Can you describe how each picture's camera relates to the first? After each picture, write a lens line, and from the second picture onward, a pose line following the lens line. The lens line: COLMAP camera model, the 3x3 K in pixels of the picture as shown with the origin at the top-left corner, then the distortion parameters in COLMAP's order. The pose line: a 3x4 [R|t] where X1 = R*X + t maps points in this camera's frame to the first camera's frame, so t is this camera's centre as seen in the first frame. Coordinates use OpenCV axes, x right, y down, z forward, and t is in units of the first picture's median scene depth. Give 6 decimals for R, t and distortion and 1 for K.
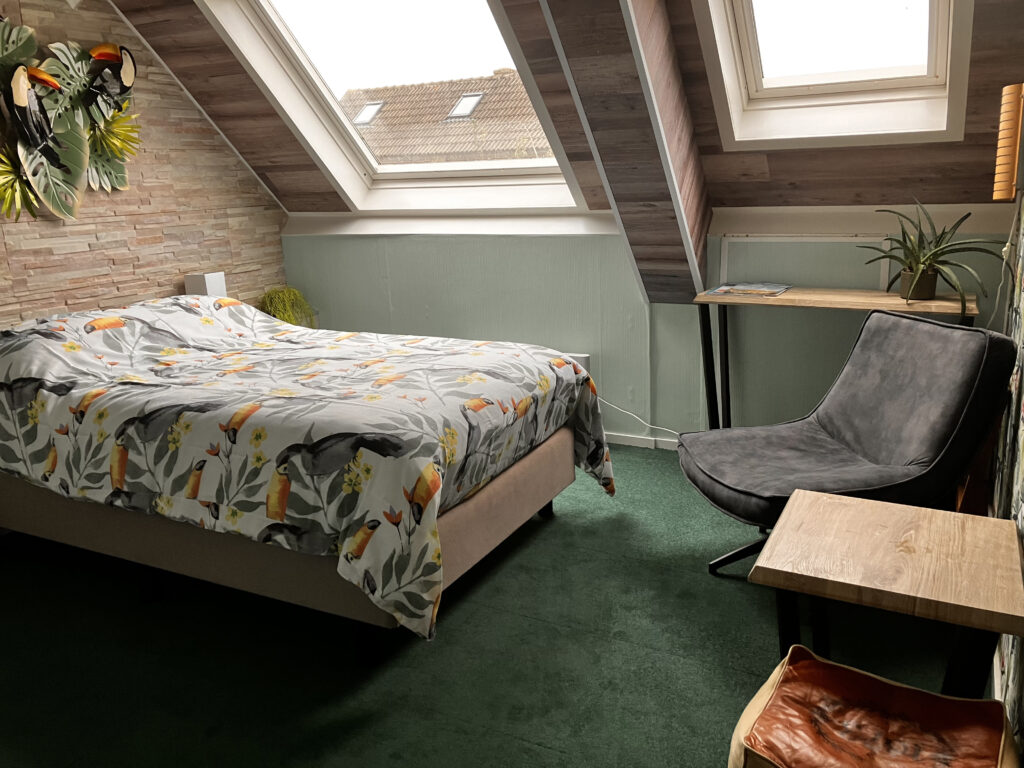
lens RADIAL K [[843.0, 0, 509.7], [0, 843.0, 376.9], [0, 0, 1]] dist [0.057156, -0.067460]
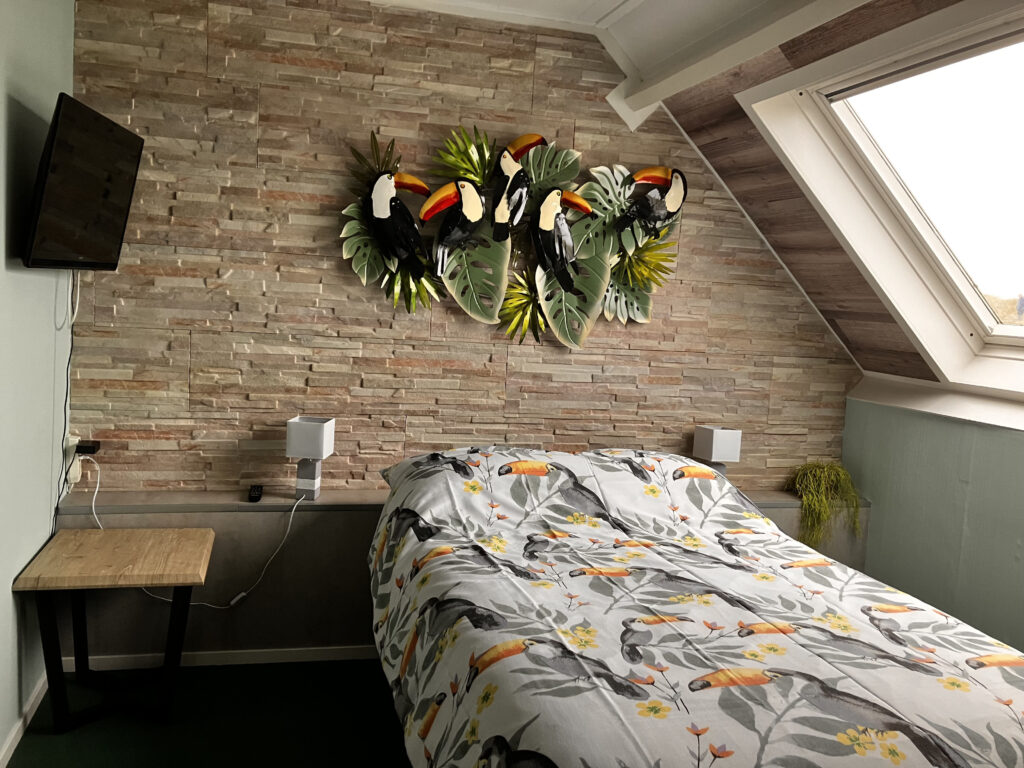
lens RADIAL K [[843.0, 0, 507.2], [0, 843.0, 378.1], [0, 0, 1]] dist [0.057156, -0.067460]
pose [[0.671540, 0.156481, -0.724257, 0.107350], [-0.257639, 0.965768, -0.030225, -0.101865], [0.694735, 0.206894, 0.688867, 0.306491]]
